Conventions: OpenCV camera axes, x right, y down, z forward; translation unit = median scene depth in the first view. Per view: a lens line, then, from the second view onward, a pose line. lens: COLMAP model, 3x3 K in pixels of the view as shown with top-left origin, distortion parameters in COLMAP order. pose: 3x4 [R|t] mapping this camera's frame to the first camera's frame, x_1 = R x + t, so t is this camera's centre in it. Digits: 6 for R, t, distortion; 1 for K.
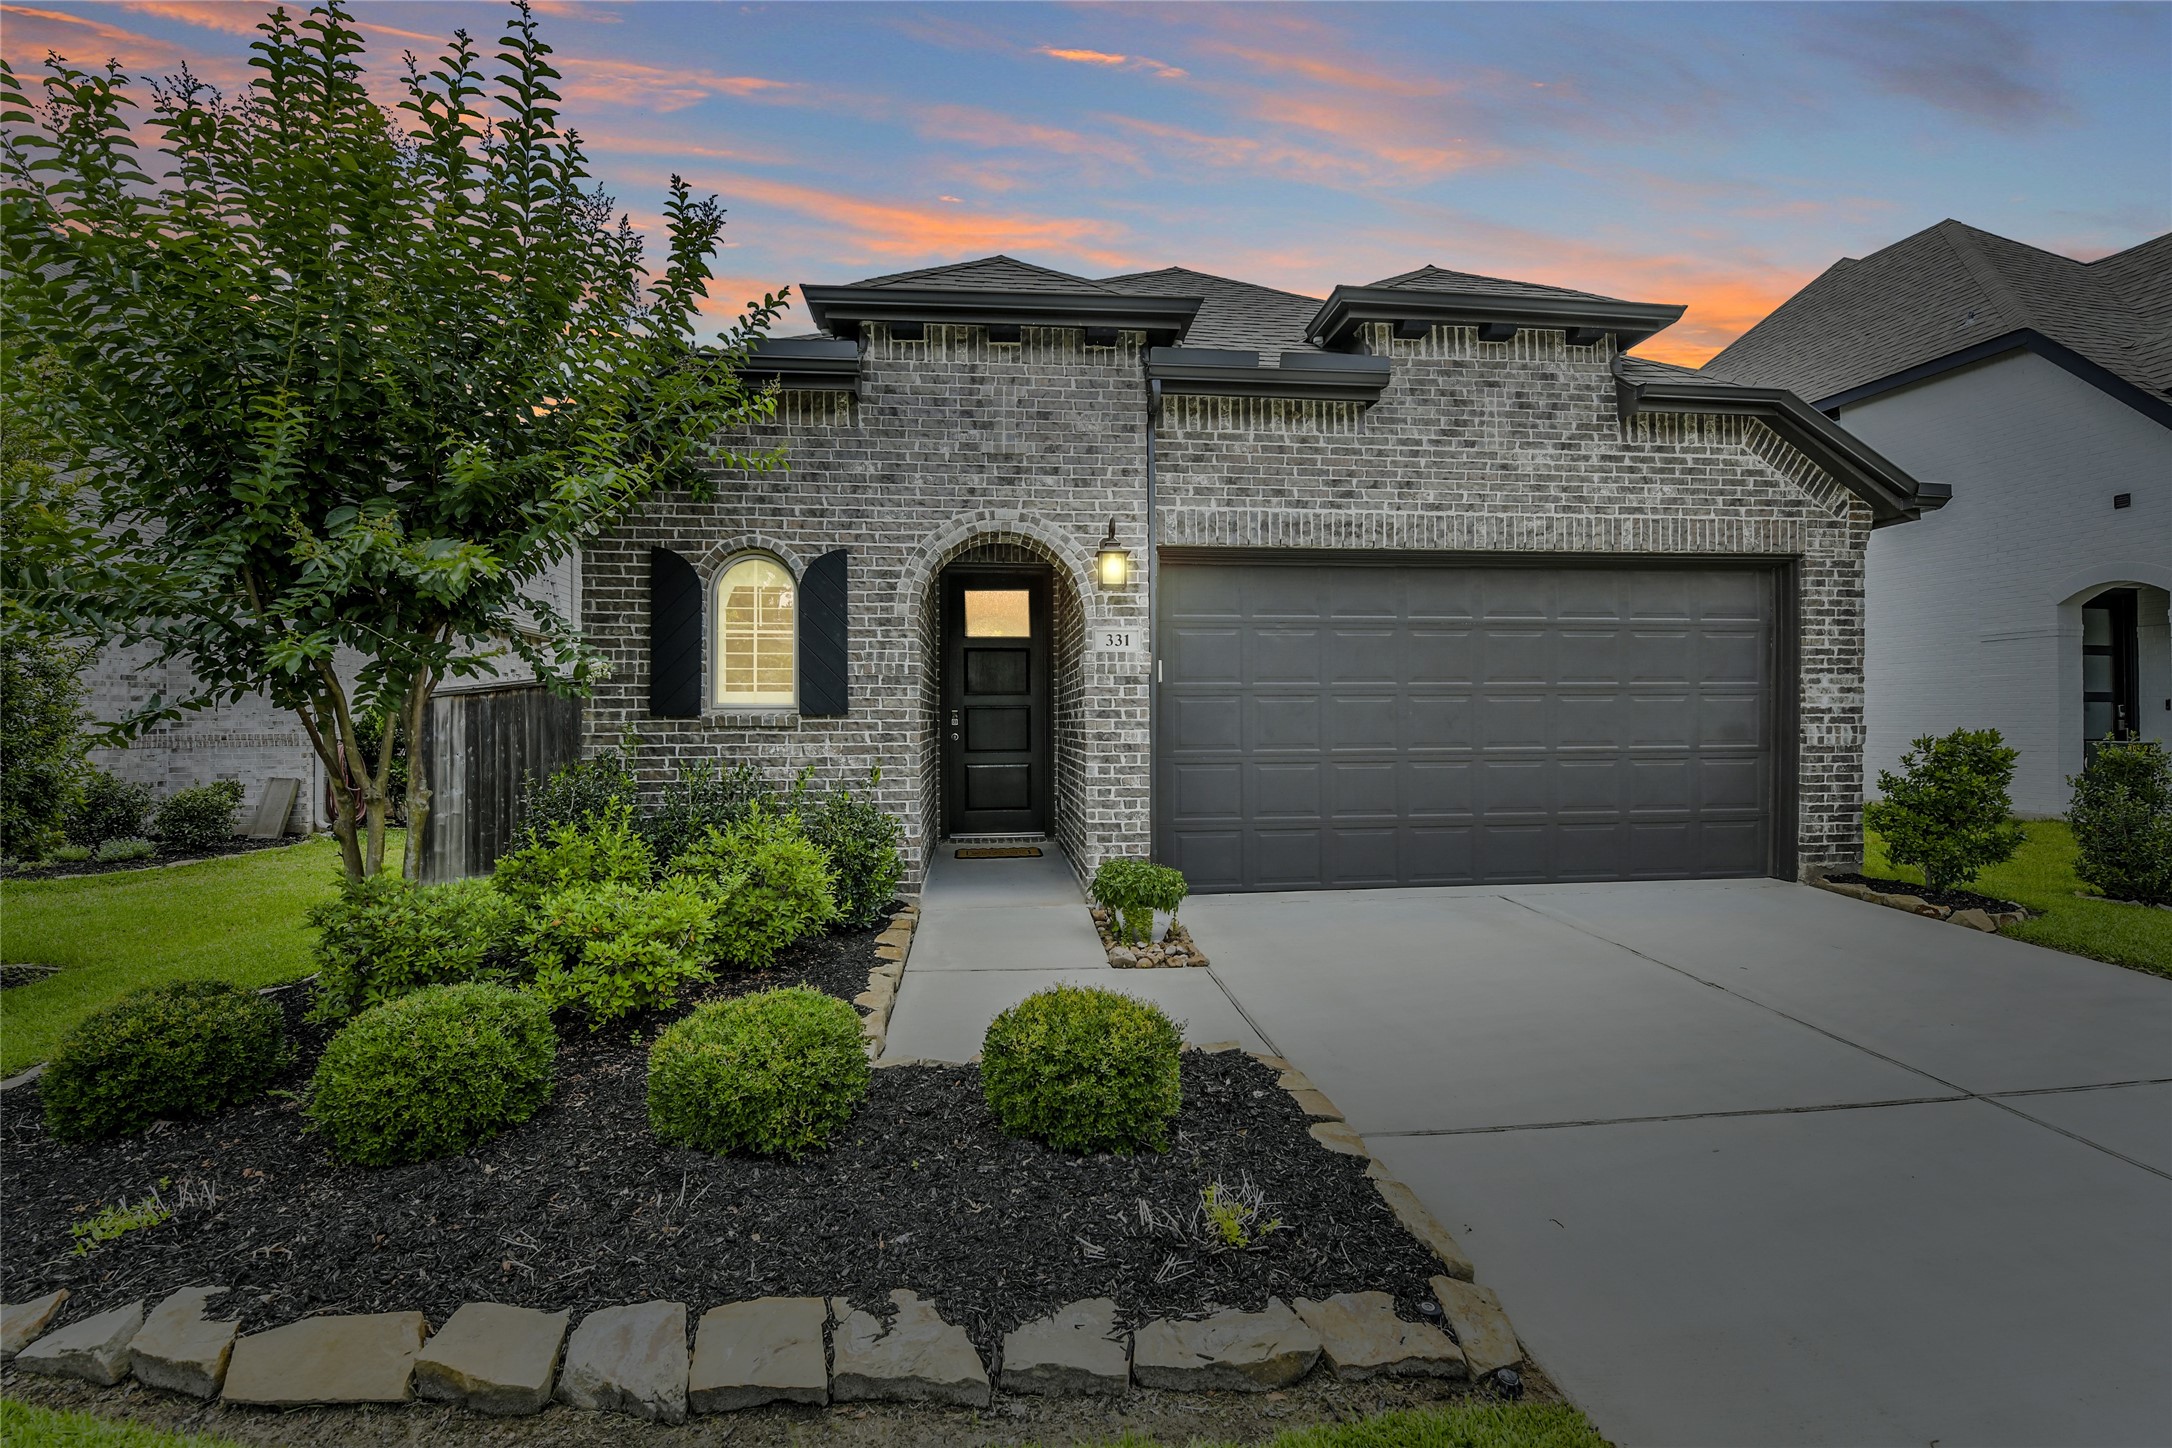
lens RADIAL K [[949.0, 0, 1099.8], [0, 949.0, 719.3], [0, 0, 1]] dist [-0.002464, -0.001040]
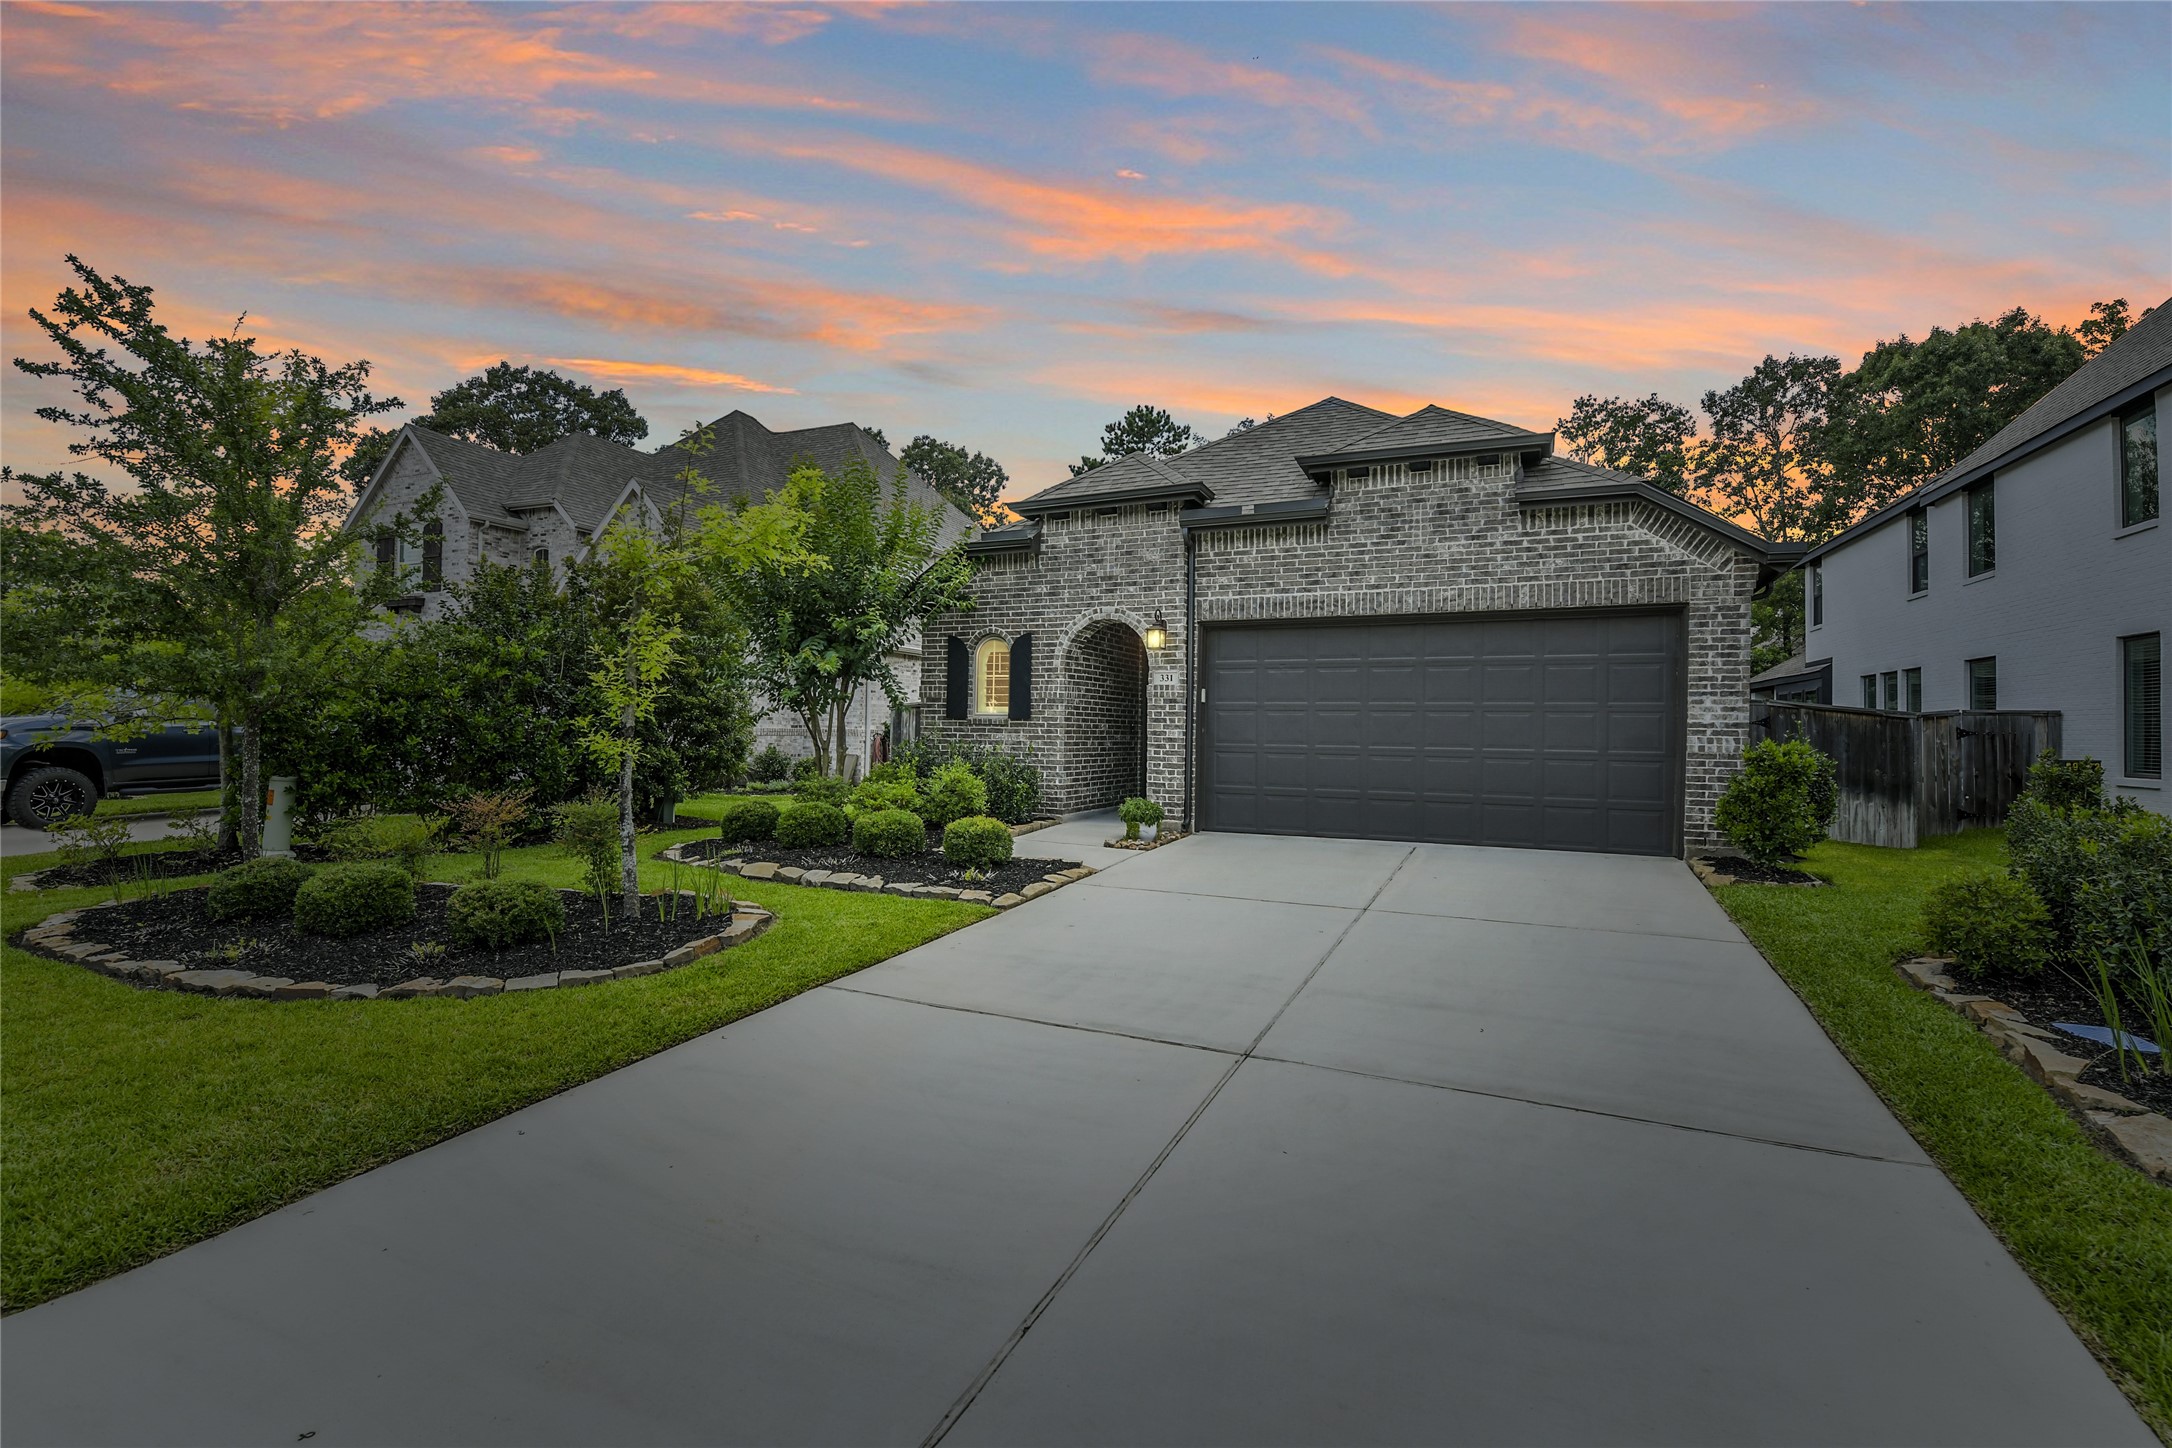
lens RADIAL K [[977.7, 0, 1086.0], [0, 977.7, 724.0], [0, 0, 1]] dist [0.025496, -0.000032]
pose [[0.859031, 0.013847, -0.511737, 0.748430], [-0.019243, 0.999801, -0.005250, 0.012197], [0.511563, 0.014357, 0.859126, -0.567788]]
